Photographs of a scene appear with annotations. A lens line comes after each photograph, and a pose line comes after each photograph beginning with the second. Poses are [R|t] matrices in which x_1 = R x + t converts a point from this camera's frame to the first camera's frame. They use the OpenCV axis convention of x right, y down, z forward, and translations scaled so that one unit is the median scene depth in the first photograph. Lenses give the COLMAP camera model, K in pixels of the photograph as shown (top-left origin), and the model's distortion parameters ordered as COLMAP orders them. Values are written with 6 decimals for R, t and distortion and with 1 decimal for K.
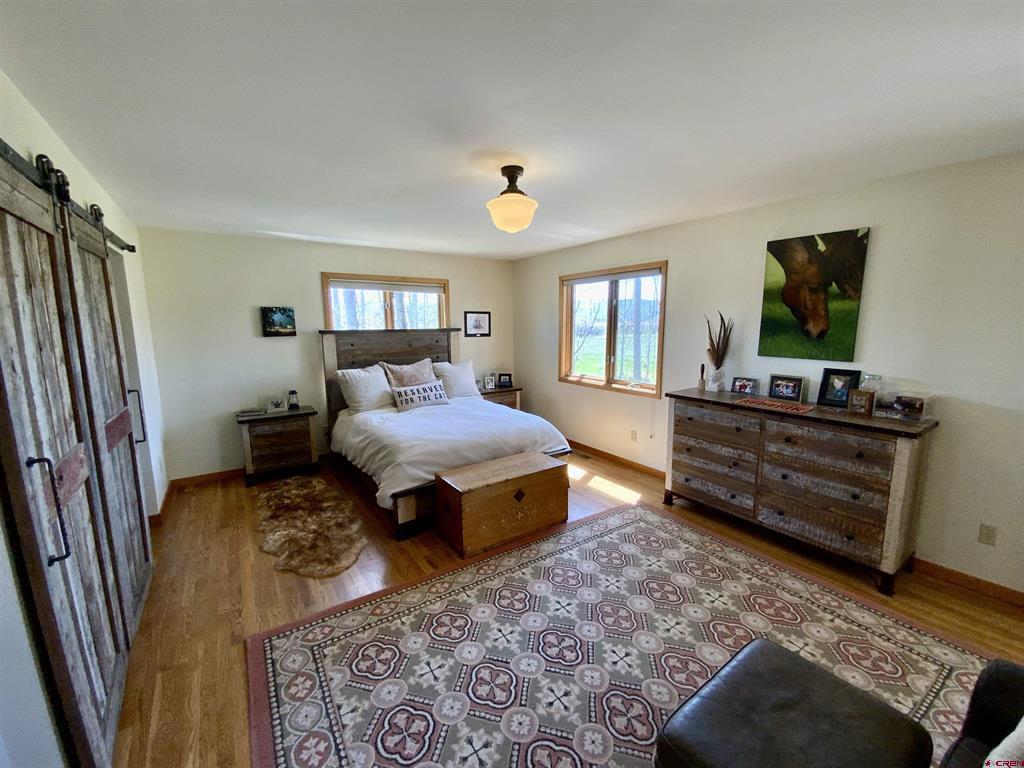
lens RADIAL K [[421.3, 0, 516.2], [0, 421.3, 384.7], [0, 0, 1]] dist [0.013054, -0.000740]
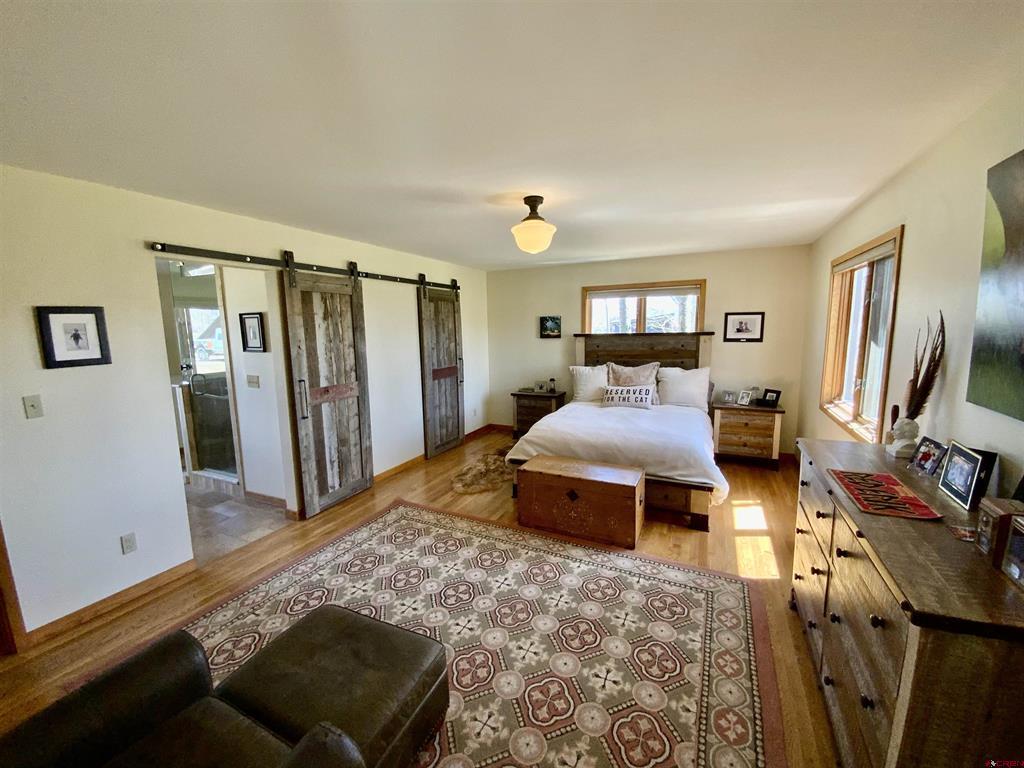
lens RADIAL K [[421.3, 0, 516.2], [0, 421.3, 384.7], [0, 0, 1]] dist [0.013054, -0.000740]
pose [[0.494232, 0.118055, -0.861277, 0.847903], [-0.111098, 0.991190, 0.072110, -0.075114], [0.862202, 0.060047, 0.502993, 0.342725]]
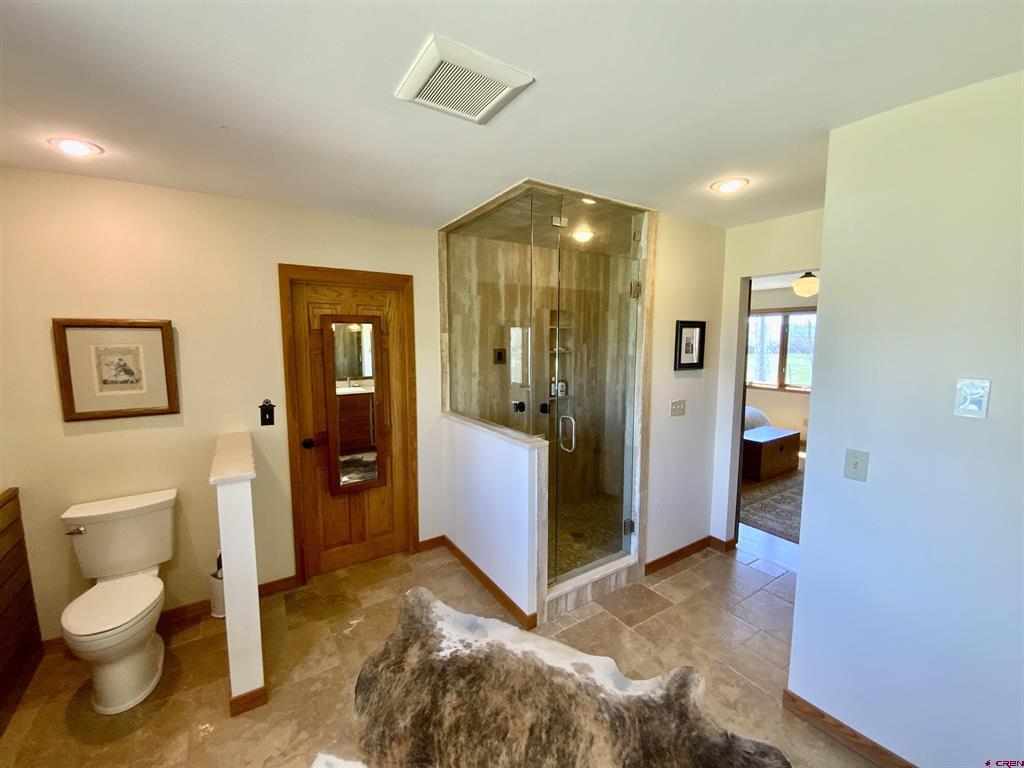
lens RADIAL K [[421.3, 0, 516.2], [0, 421.3, 384.7], [0, 0, 1]] dist [0.013054, -0.000740]
pose [[0.999518, 0.001590, -0.031016, -1.029734], [-0.002984, 0.998984, -0.044972, 0.091689], [0.030913, 0.045043, 0.998507, -0.745311]]
